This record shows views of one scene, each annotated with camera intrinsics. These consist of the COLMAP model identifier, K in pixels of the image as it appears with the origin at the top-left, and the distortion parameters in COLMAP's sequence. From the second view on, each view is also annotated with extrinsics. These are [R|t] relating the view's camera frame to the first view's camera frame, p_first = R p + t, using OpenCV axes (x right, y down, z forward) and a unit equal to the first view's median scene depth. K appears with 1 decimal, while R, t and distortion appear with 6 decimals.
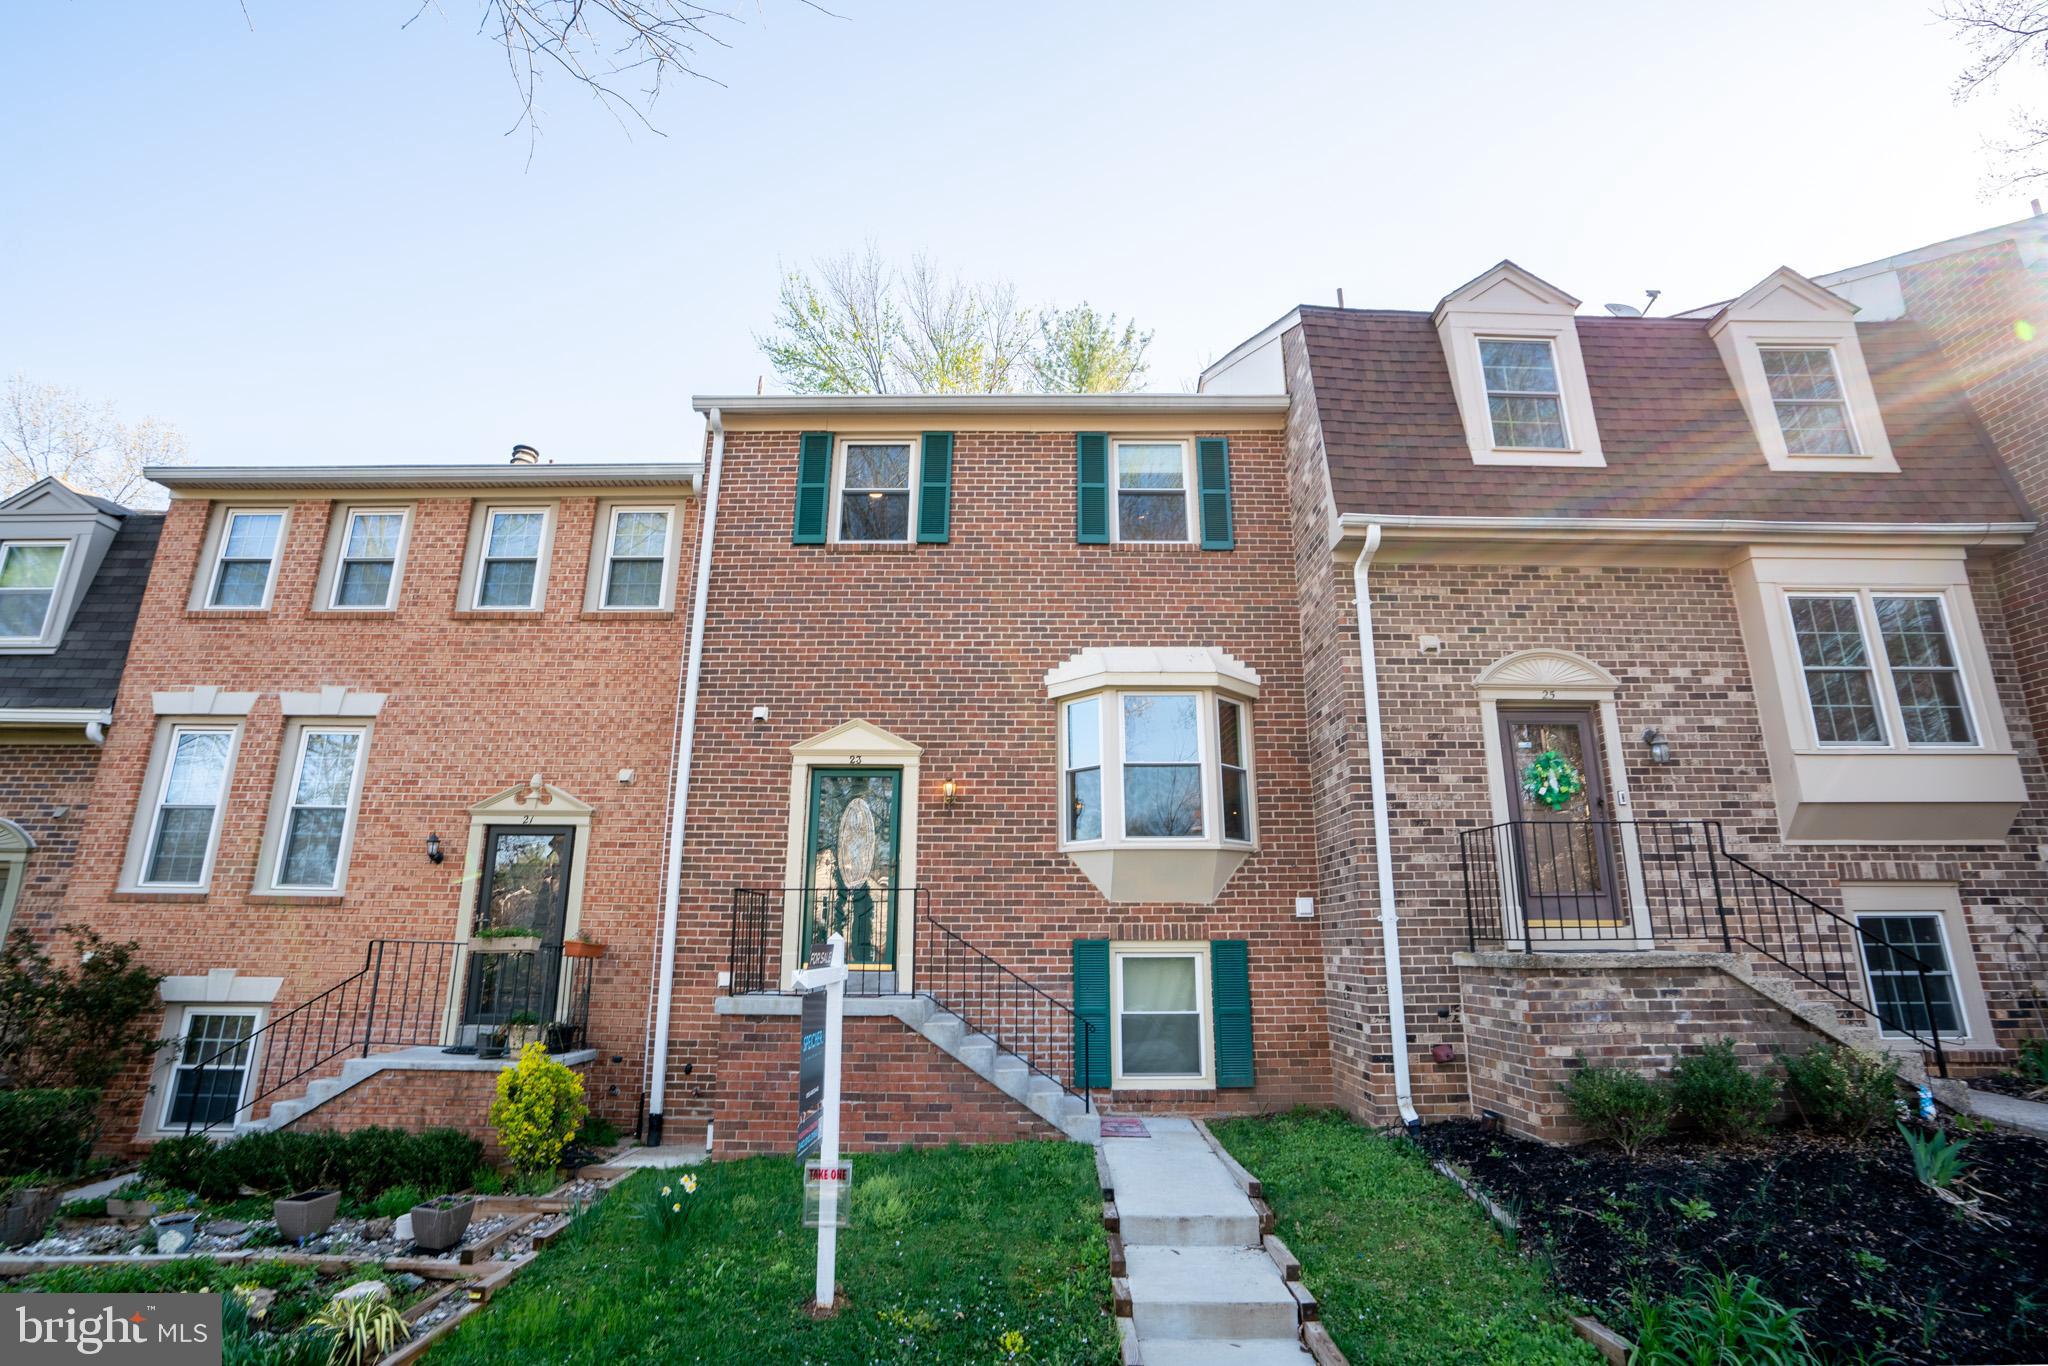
lens RADIAL K [[1001.2, 0, 1024.0], [0, 1001.2, 683.0], [0, 0, 1]] dist [-0.076407, 0.031633]
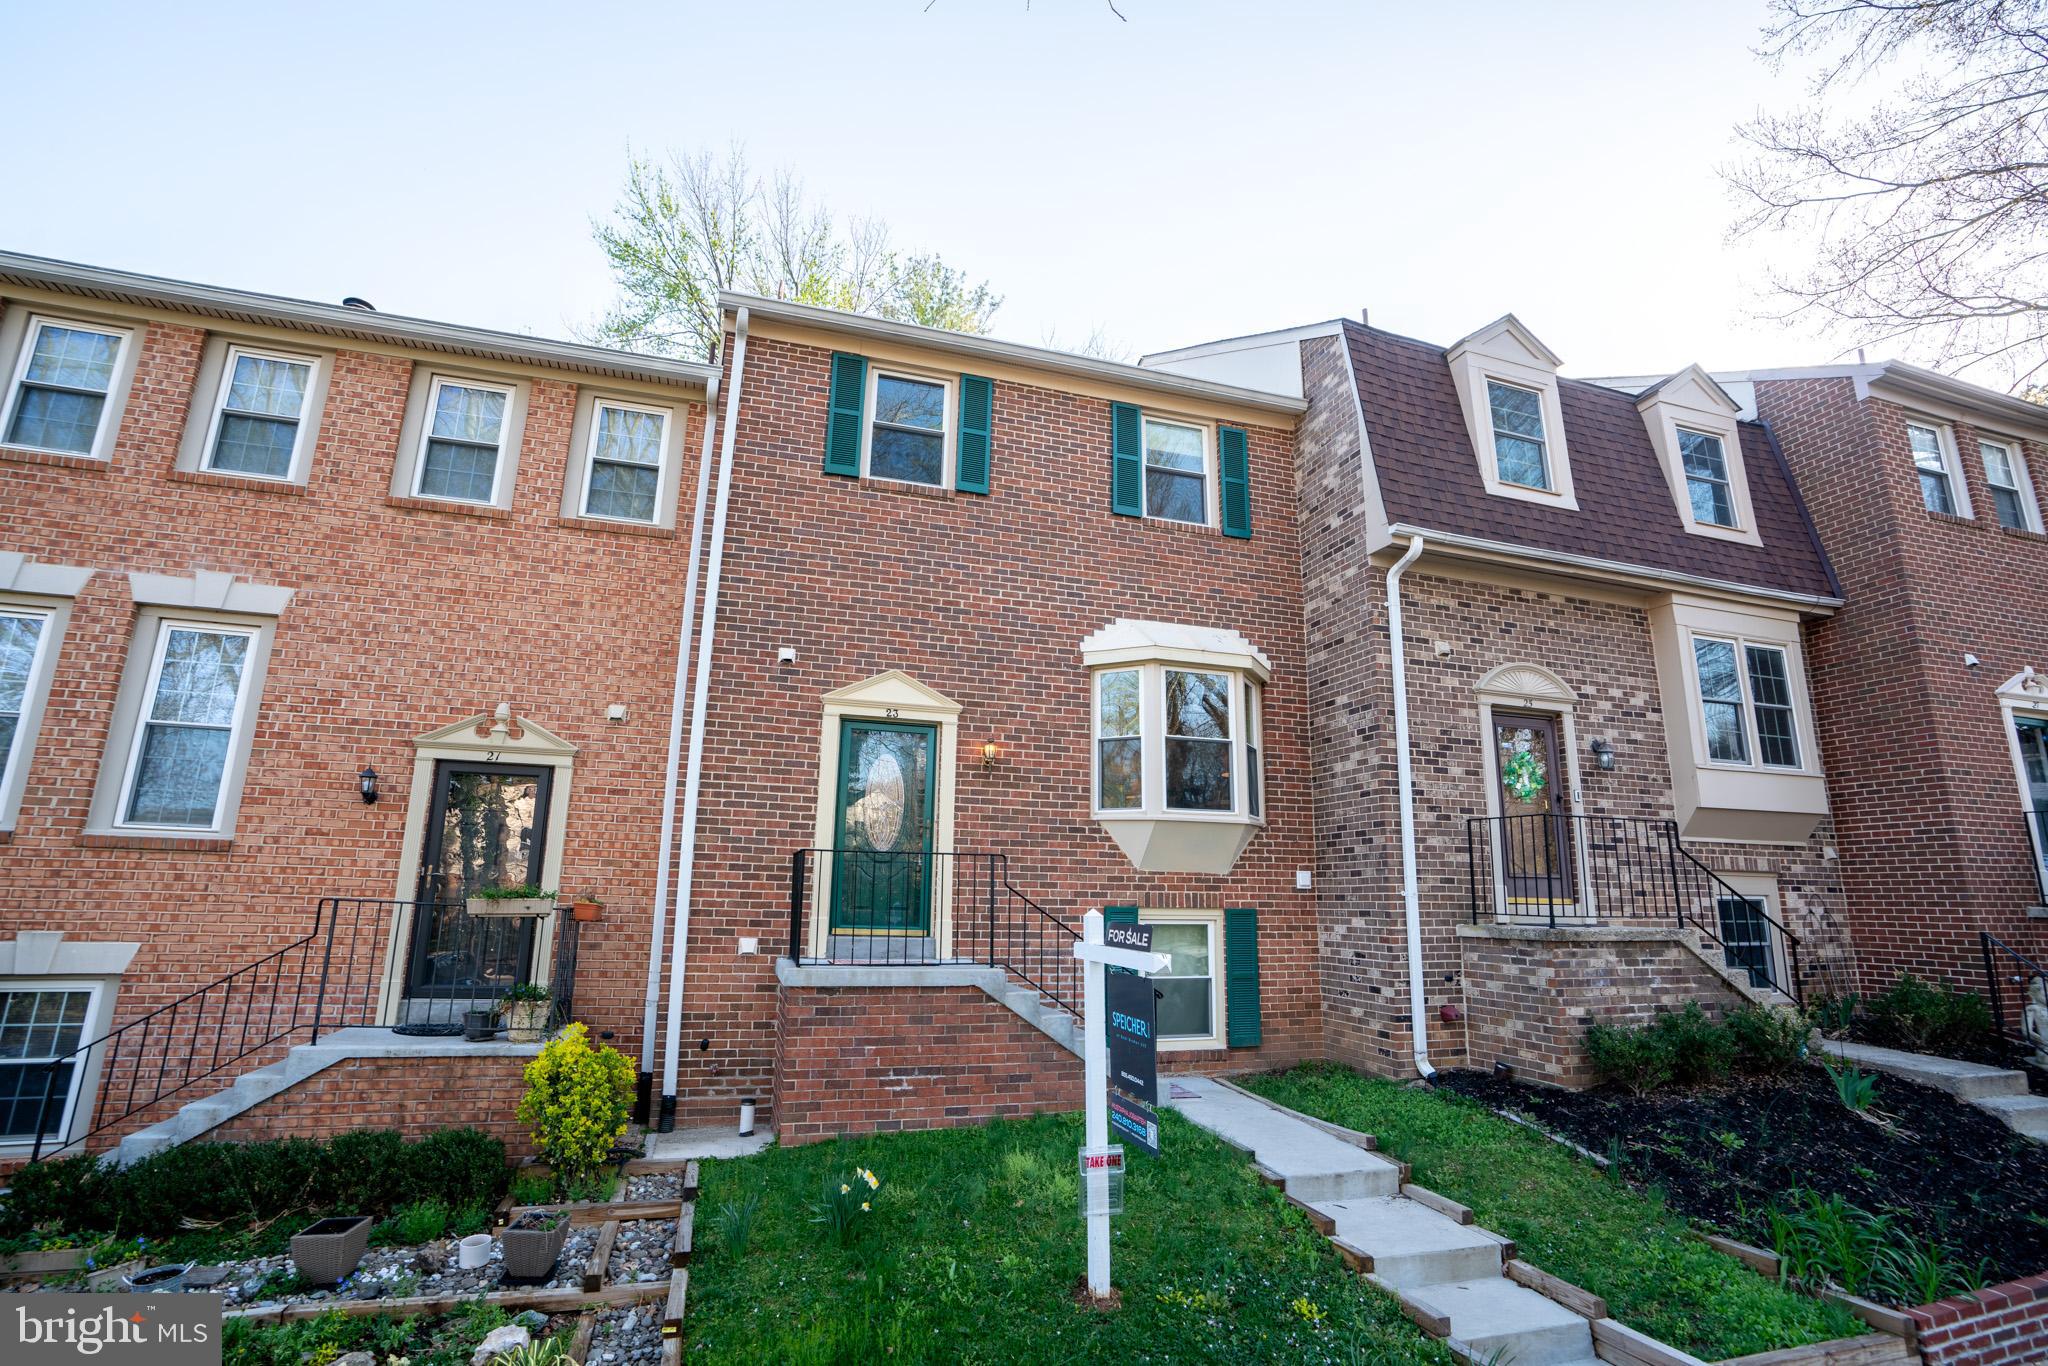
lens RADIAL K [[983.8, 0, 1024.0], [0, 983.8, 683.0], [0, 0, 1]] dist [-0.075205, 0.030390]
pose [[0.952006, 0.080852, 0.295208, -0.331830], [-0.094062, 0.995090, 0.030800, 0.008374], [-0.291268, -0.057090, 0.954936, 0.083839]]
